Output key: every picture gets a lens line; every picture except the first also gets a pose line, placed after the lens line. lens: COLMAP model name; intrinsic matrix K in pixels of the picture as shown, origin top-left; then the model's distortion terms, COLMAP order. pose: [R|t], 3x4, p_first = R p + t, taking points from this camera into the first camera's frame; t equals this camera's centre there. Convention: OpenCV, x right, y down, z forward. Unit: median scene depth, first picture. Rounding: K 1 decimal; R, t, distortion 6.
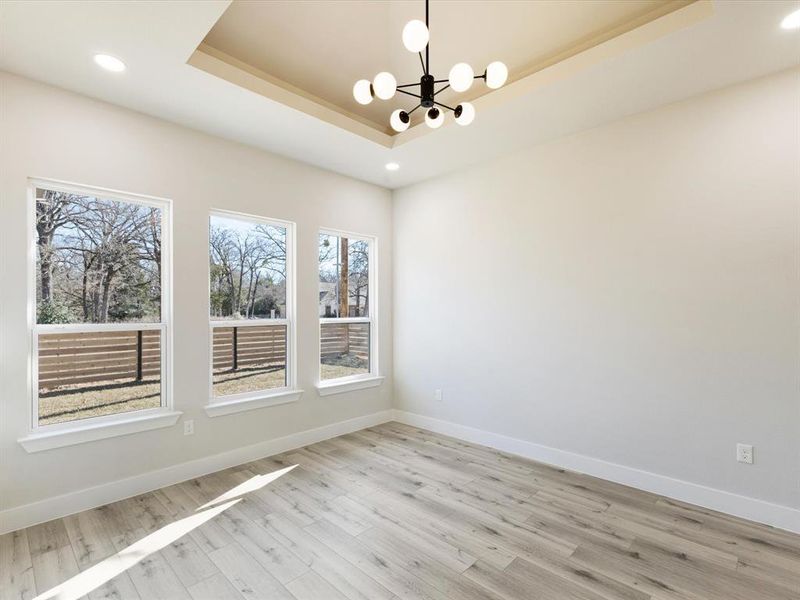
lens RADIAL K [[390.3, 0, 401.9], [0, 390.3, 306.6], [0, 0, 1]] dist [0.005333, -0.000129]
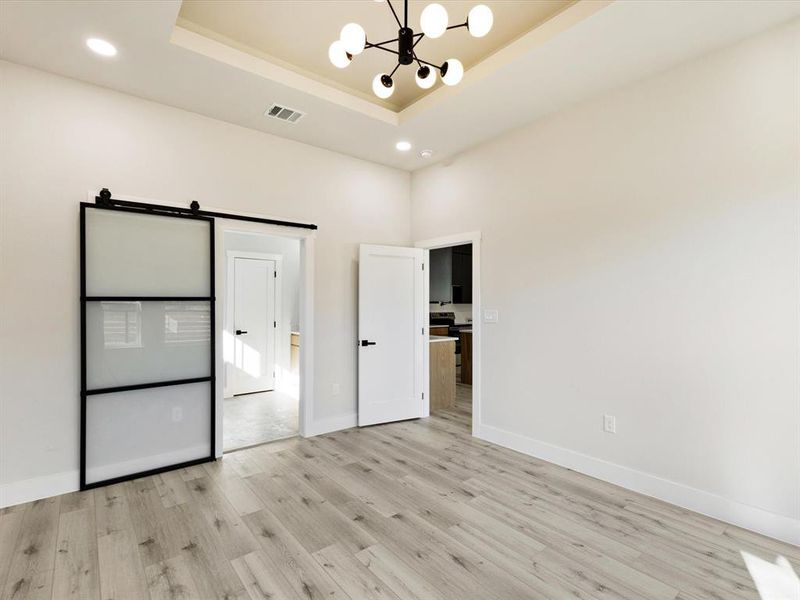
lens RADIAL K [[390.3, 0, 401.9], [0, 390.3, 306.6], [0, 0, 1]] dist [0.005333, -0.000129]
pose [[-0.991980, 0.002109, 0.126375, -0.039225], [0.002345, 0.999996, 0.001721, 0.049907], [-0.126371, 0.002003, -0.991981, 1.904925]]
